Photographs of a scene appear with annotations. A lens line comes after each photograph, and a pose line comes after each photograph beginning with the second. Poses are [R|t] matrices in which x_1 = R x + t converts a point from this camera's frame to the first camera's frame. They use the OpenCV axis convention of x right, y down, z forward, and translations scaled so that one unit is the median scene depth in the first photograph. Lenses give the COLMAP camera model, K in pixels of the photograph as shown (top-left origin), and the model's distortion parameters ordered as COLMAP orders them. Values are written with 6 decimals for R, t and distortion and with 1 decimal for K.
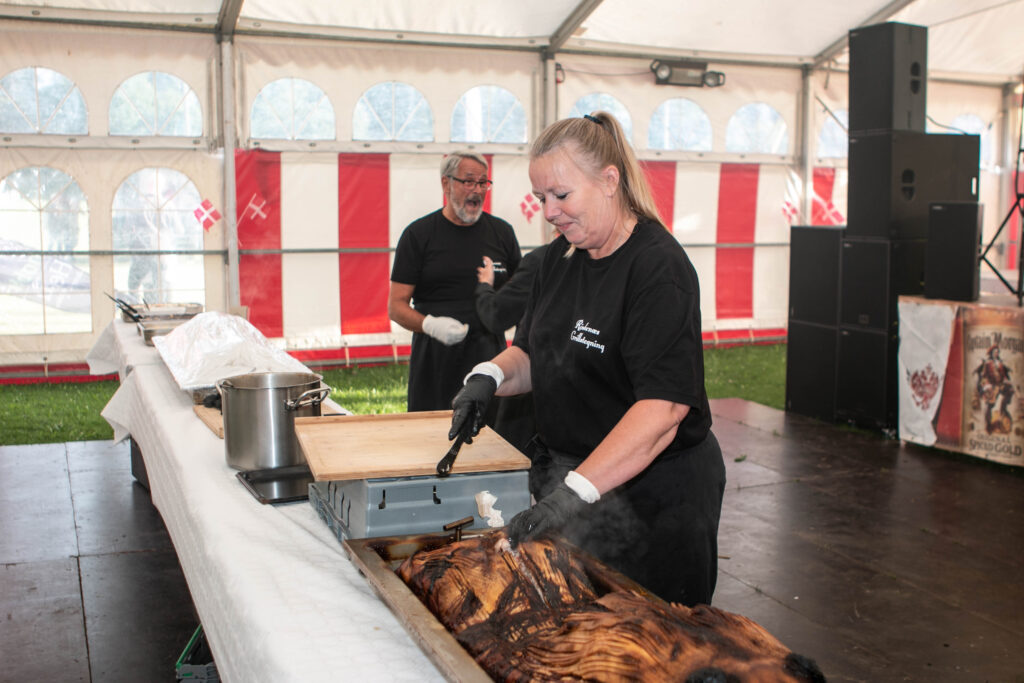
lens RADIAL K [[1137.6, 0, 512.4], [0, 1137.6, 337.9], [0, 0, 1]] dist [0.002613, 0.000000]
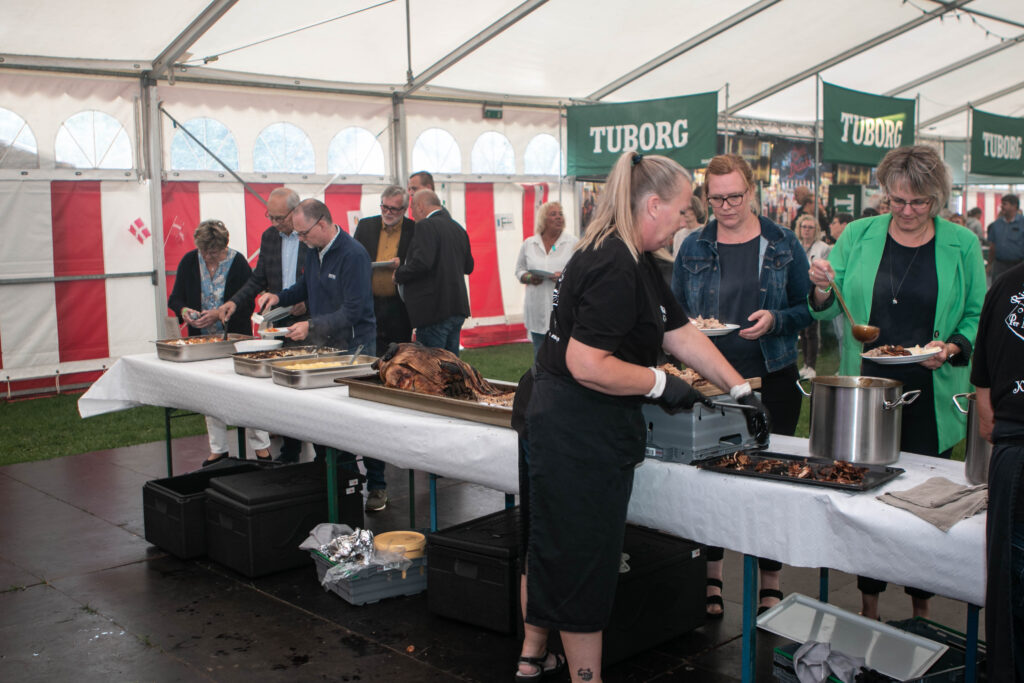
lens RADIAL K [[1137.6, 0, 510.8], [0, 1137.6, 344.7], [0, 0, 1]] dist [0.002613, 0.000000]
pose [[0.914718, -0.074239, 0.397215, -0.282307], [0.078723, 0.996884, 0.005032, 0.012235], [-0.396351, 0.026667, 0.917712, -0.117769]]
